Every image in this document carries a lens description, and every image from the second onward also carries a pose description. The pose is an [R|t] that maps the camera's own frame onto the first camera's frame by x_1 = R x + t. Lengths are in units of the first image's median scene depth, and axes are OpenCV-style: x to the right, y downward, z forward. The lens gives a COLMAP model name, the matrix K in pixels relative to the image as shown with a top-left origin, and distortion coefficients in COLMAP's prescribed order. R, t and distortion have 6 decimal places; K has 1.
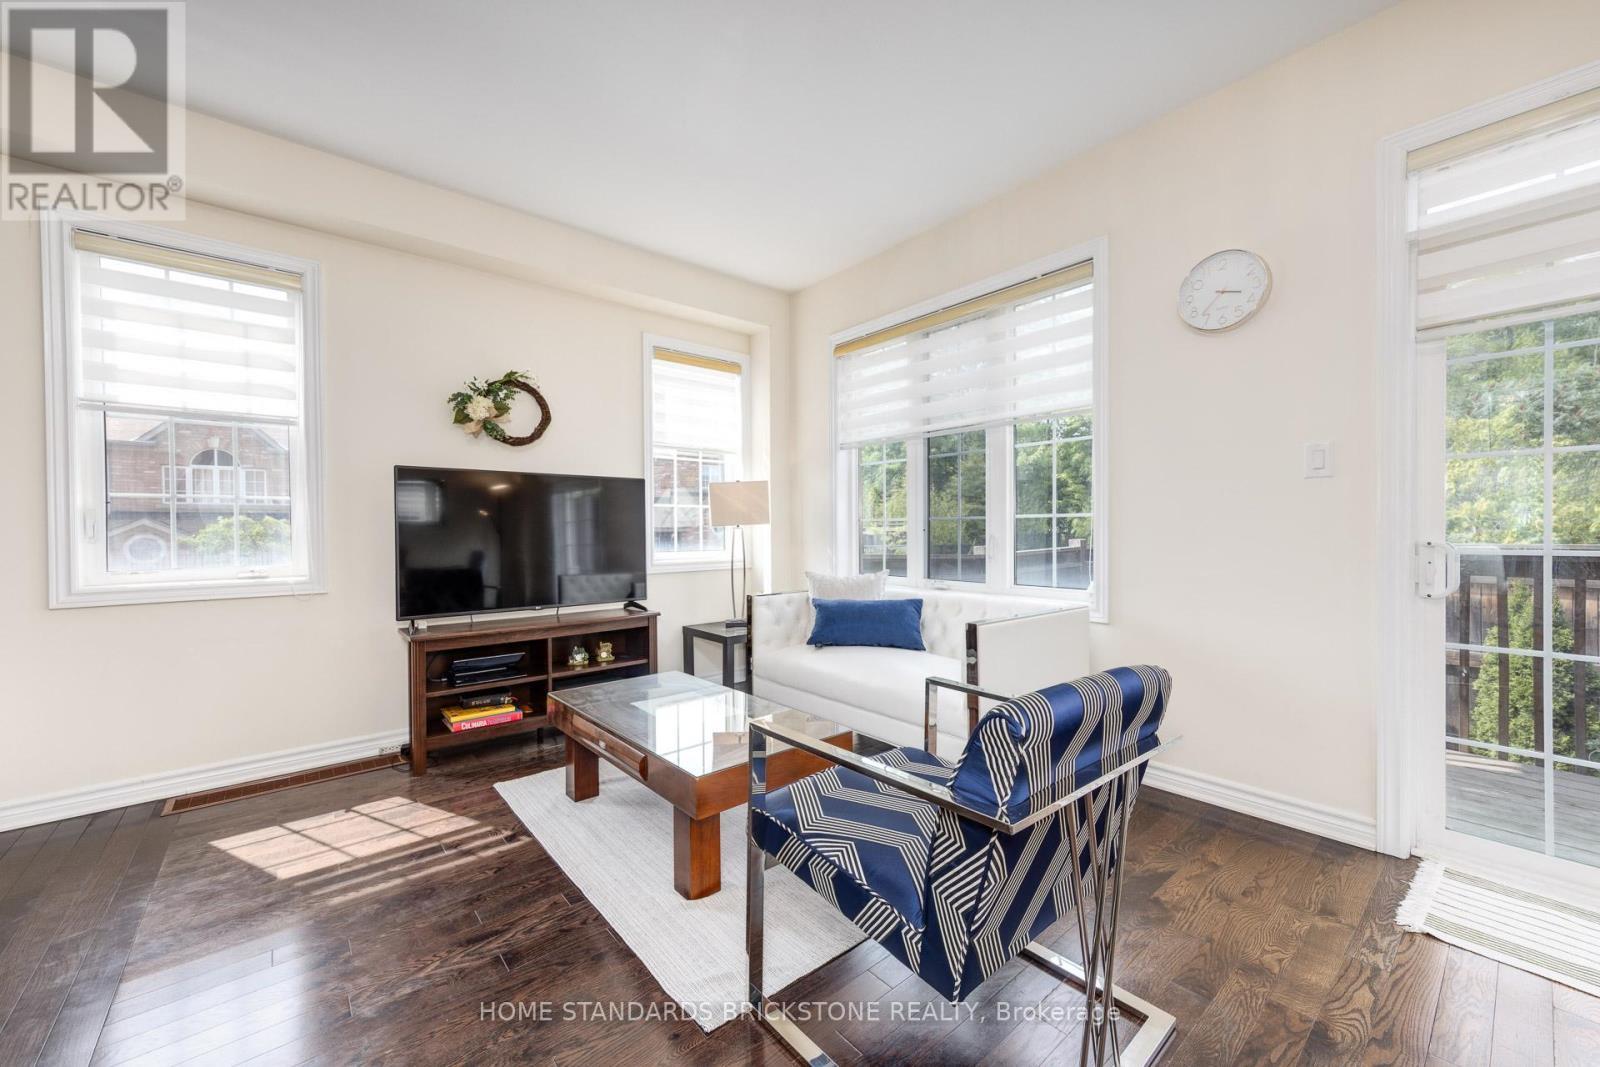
lens RADIAL K [[636.1, 0, 816.7], [0, 636.1, 527.6], [0, 0, 1]] dist [0.011860, 0.000108]
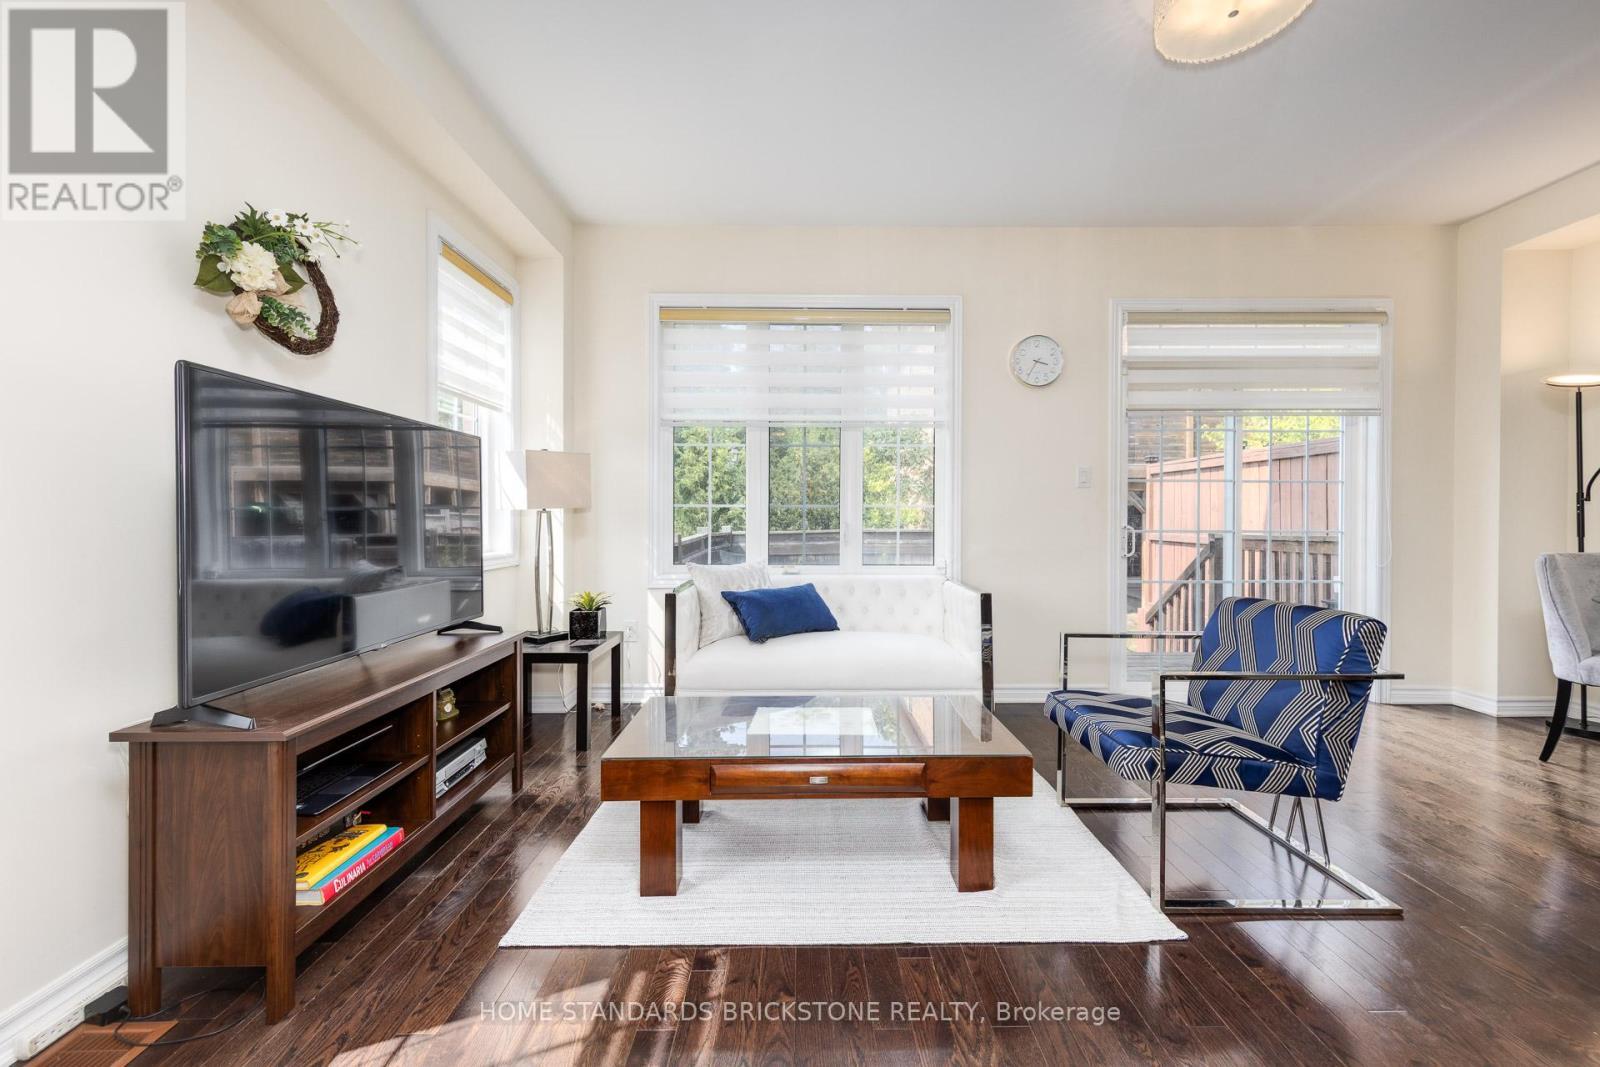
lens RADIAL K [[647.2, 0, 814.3], [0, 647.2, 524.1], [0, 0, 1]] dist [0.016506, -0.000025]
pose [[0.632055, 0.003127, 0.774917, -0.657128], [-0.006379, 0.999979, 0.001168, 0.011548], [-0.774898, -0.005681, 0.632061, 0.328361]]
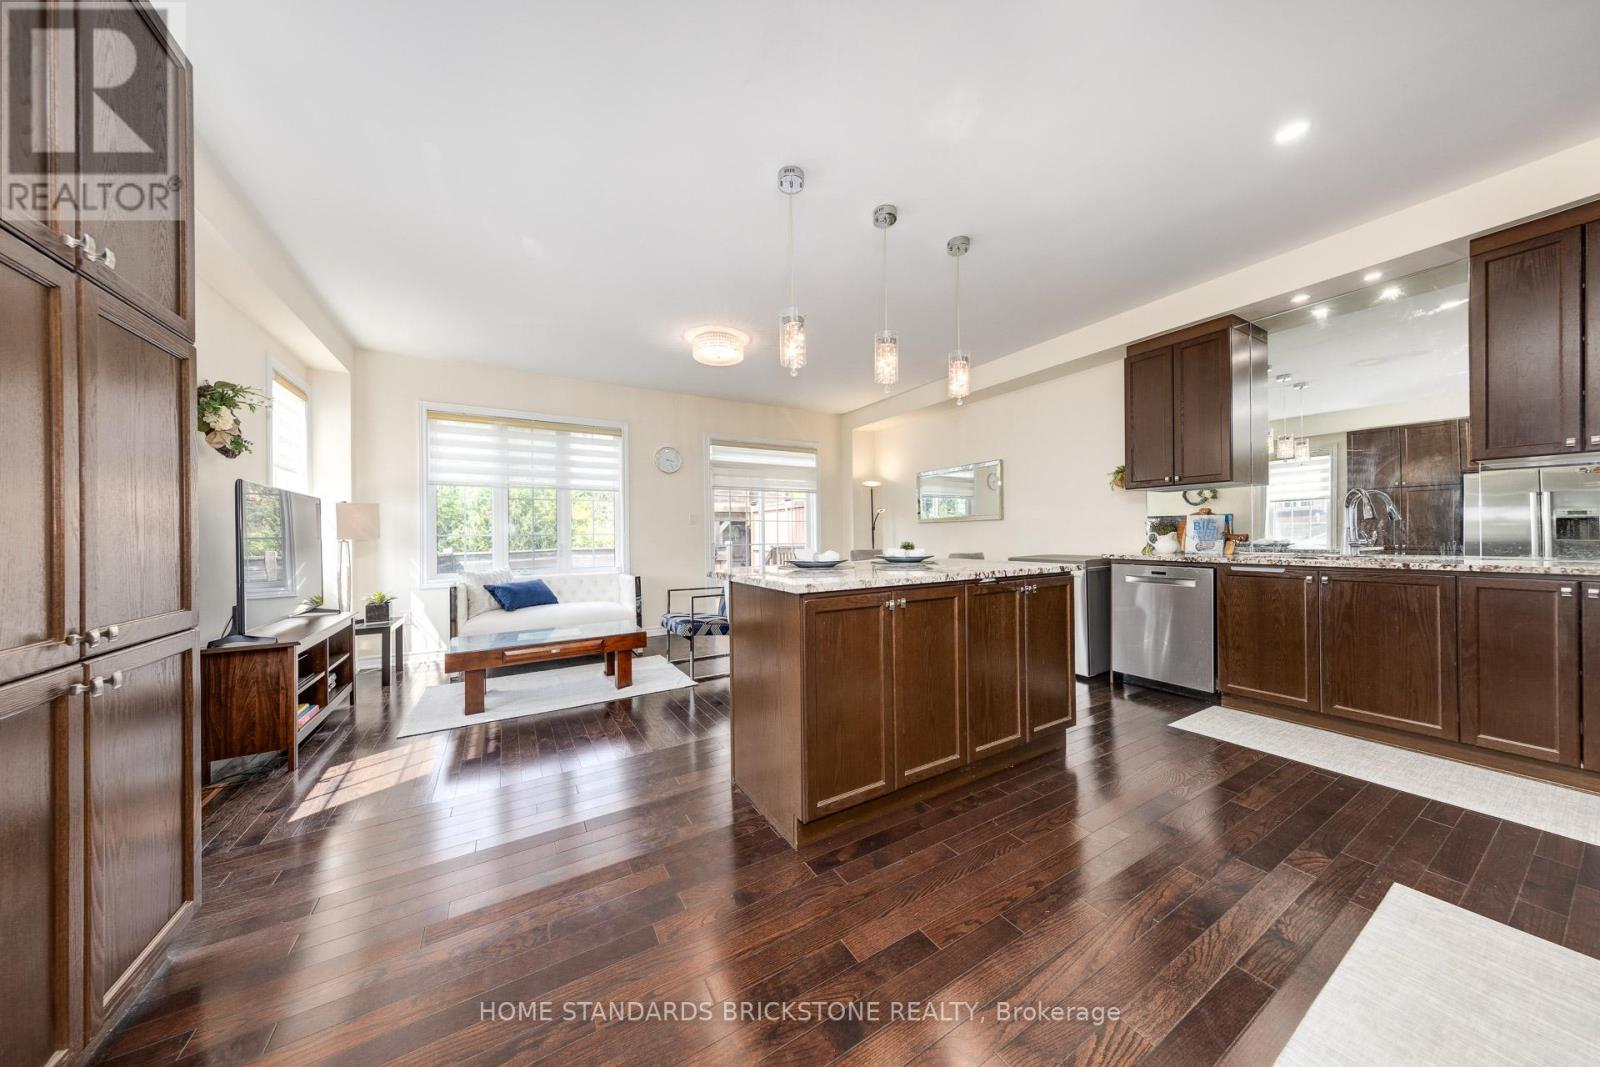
lens RADIAL K [[484.6, 0, 801.4], [0, 484.6, 540.1], [0, 0, 1]] dist [-0.000641, -0.000033]
pose [[0.159822, 0.000009, 0.987146, -1.096458], [0.012351, 0.999922, -0.002008, 0.008997], [-0.987069, 0.012513, 0.159809, 0.033678]]
